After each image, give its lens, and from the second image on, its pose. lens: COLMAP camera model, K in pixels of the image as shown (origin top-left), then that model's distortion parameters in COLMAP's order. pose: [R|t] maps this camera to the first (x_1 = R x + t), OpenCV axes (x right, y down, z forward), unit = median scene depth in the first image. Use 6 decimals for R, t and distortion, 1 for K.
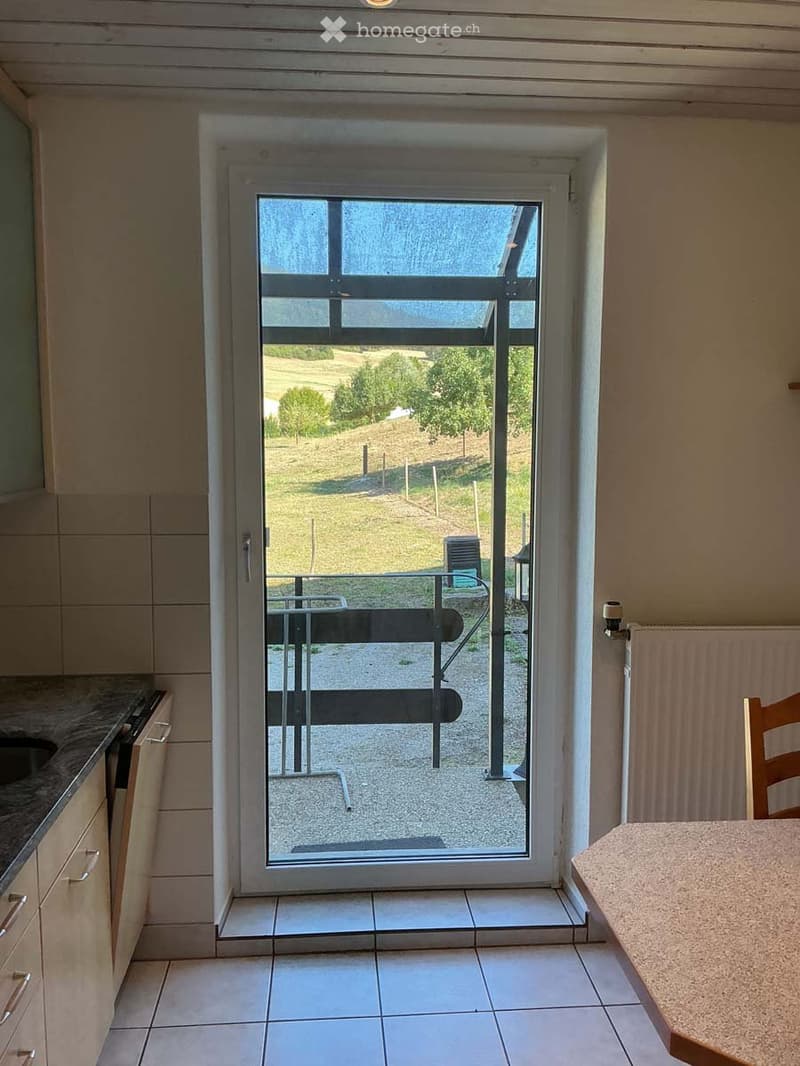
lens RADIAL K [[885.3, 0, 397.5], [0, 885.3, 529.7], [0, 0, 1]] dist [0.044649, -0.095750]
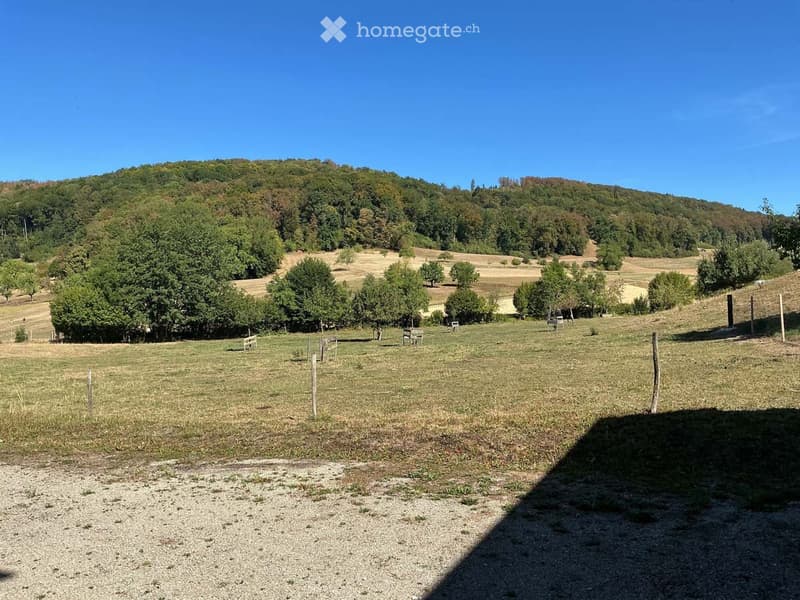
lens RADIAL K [[664.4, 0, 394.3], [0, 664.4, 295.3], [0, 0, 1]] dist [0.044649, -0.095750]
pose [[0.875687, -0.050188, -0.480265, -0.007549], [-0.022102, 0.989376, -0.143689, 0.024400], [0.482374, 0.136442, 0.865274, 0.218053]]
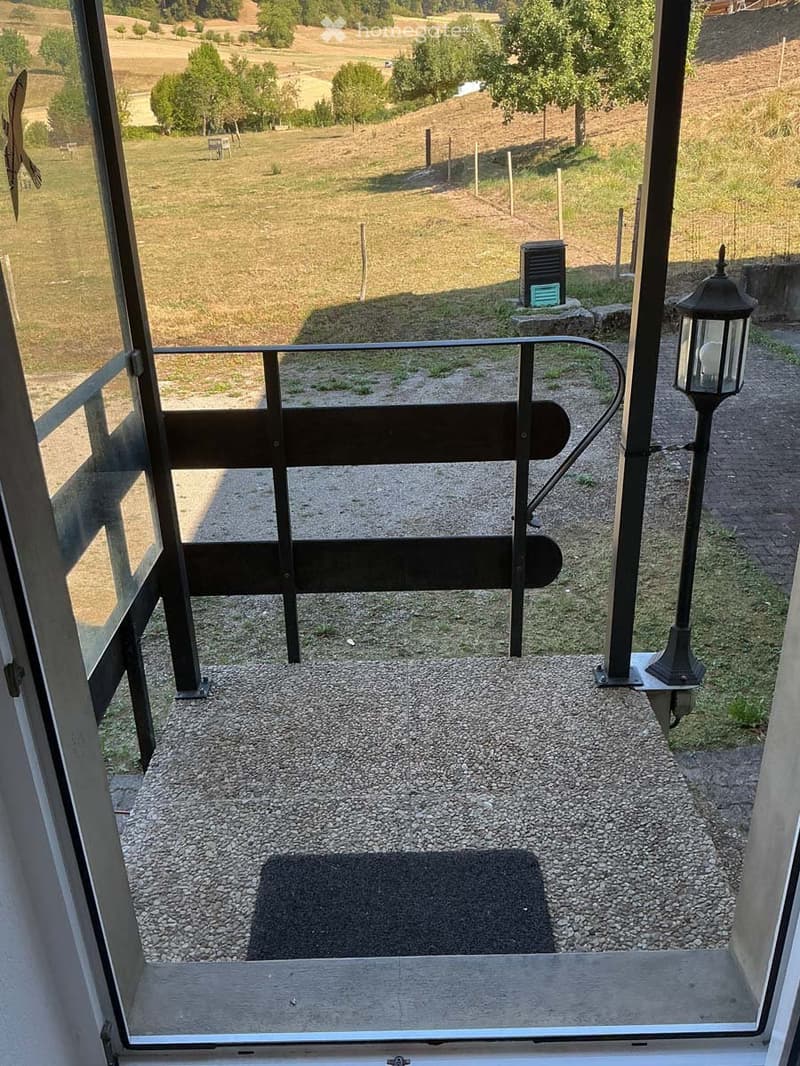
lens RADIAL K [[885.3, 0, 398.1], [0, 885.3, 541.3], [0, 0, 1]] dist [0.044649, -0.095750]
pose [[0.997046, 0.000635, -0.076799, 0.001372], [0.024631, 0.944500, 0.327588, -0.001808], [0.072745, -0.328512, 0.941694, 0.067984]]
